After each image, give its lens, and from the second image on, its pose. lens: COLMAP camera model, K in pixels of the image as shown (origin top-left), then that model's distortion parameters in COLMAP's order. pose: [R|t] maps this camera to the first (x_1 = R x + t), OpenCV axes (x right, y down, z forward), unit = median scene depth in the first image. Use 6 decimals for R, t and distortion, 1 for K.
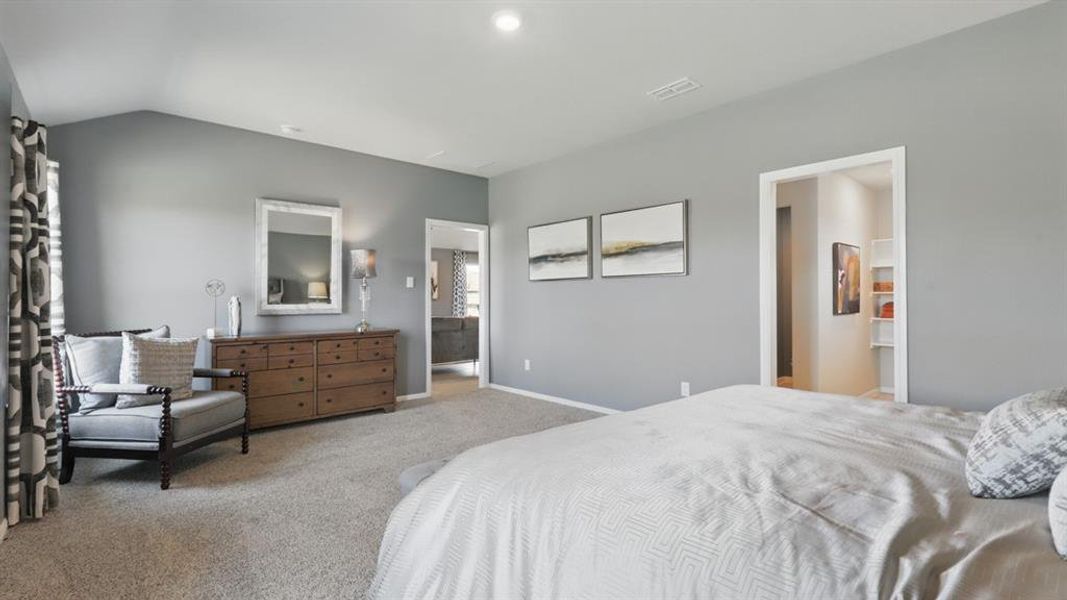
lens RADIAL K [[489.2, 0, 535.4], [0, 489.2, 293.1], [0, 0, 1]] dist [-0.002023, -0.000401]
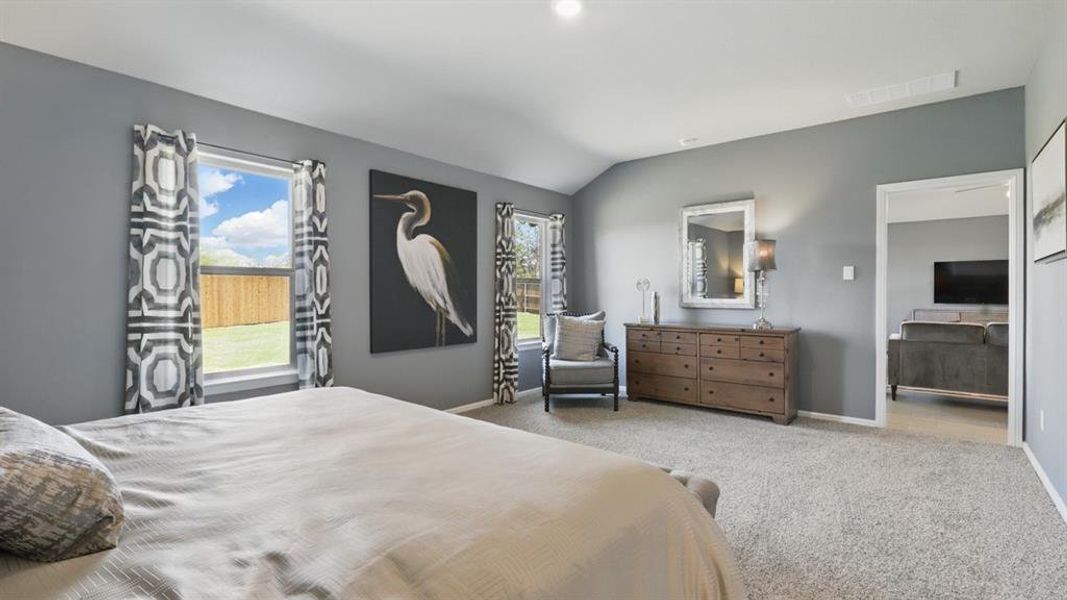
lens RADIAL K [[489.2, 0, 535.4], [0, 489.2, 293.1], [0, 0, 1]] dist [-0.002023, -0.000401]
pose [[0.144068, 0.005063, -0.989555, 0.543857], [0.009276, 0.999936, 0.006467, 0.000347], [0.989524, -0.010111, 0.144012, 0.482606]]
